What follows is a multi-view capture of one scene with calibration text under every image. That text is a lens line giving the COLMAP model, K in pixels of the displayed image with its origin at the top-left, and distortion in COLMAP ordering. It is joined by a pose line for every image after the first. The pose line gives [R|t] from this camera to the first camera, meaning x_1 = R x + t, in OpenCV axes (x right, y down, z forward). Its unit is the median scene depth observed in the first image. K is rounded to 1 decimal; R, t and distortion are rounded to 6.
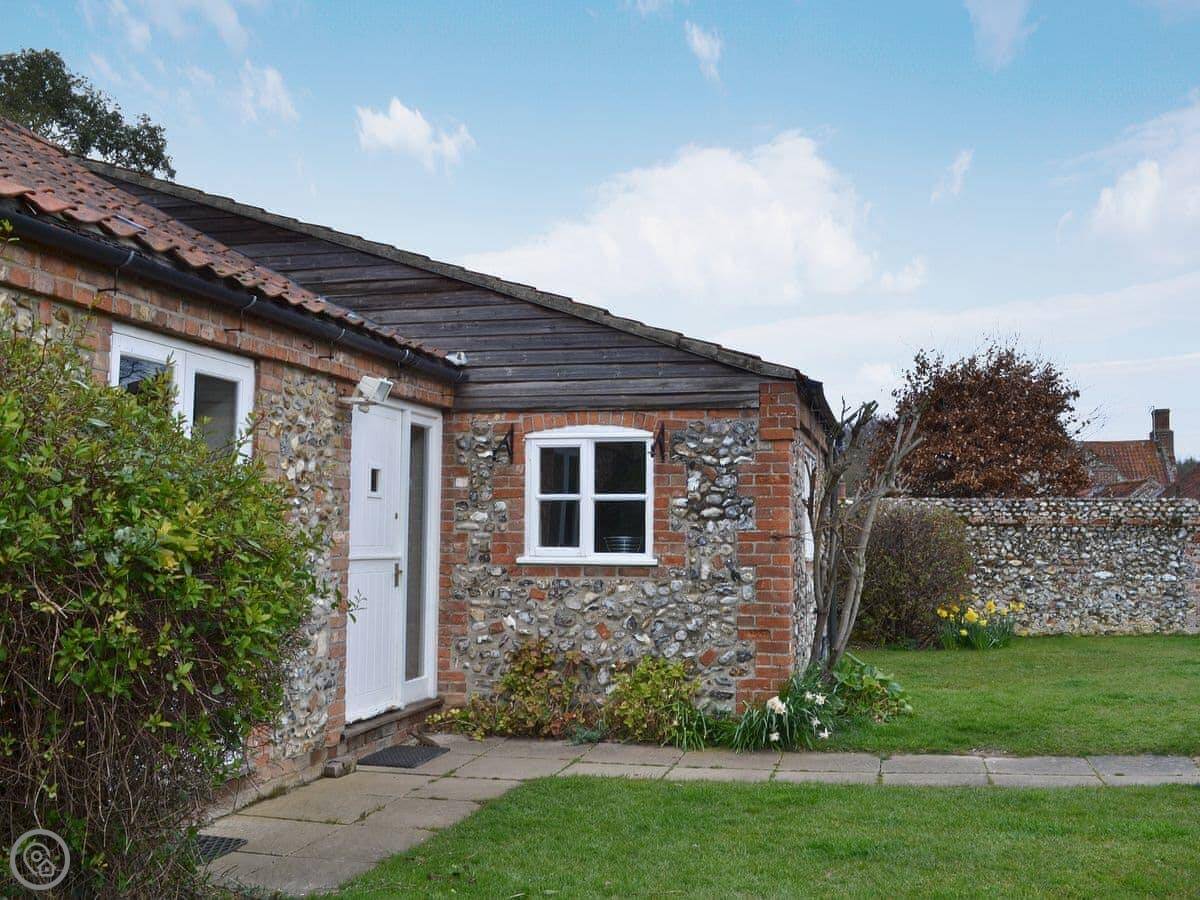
lens RADIAL K [[1052.0, 0, 600.0], [0, 1052.0, 450.0], [0, 0, 1]] dist [-0.015203, -0.000319]
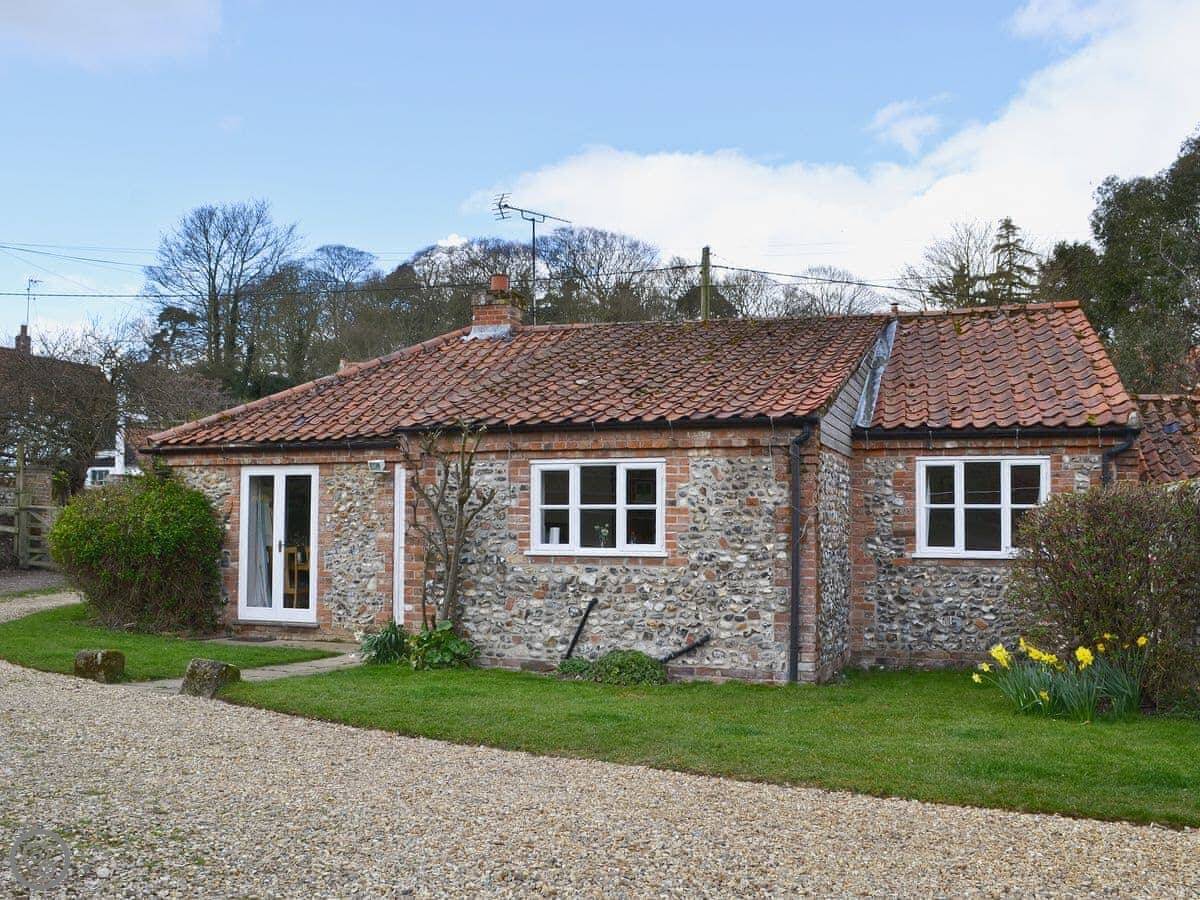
lens RADIAL K [[1052.0, 0, 600.0], [0, 1052.0, 450.0], [0, 0, 1]] dist [-0.015203, -0.000319]
pose [[0.096069, -0.078568, -0.992269, 1.426630], [0.082736, 0.994061, -0.070699, 0.072122], [0.991930, -0.075304, 0.101999, 0.906826]]
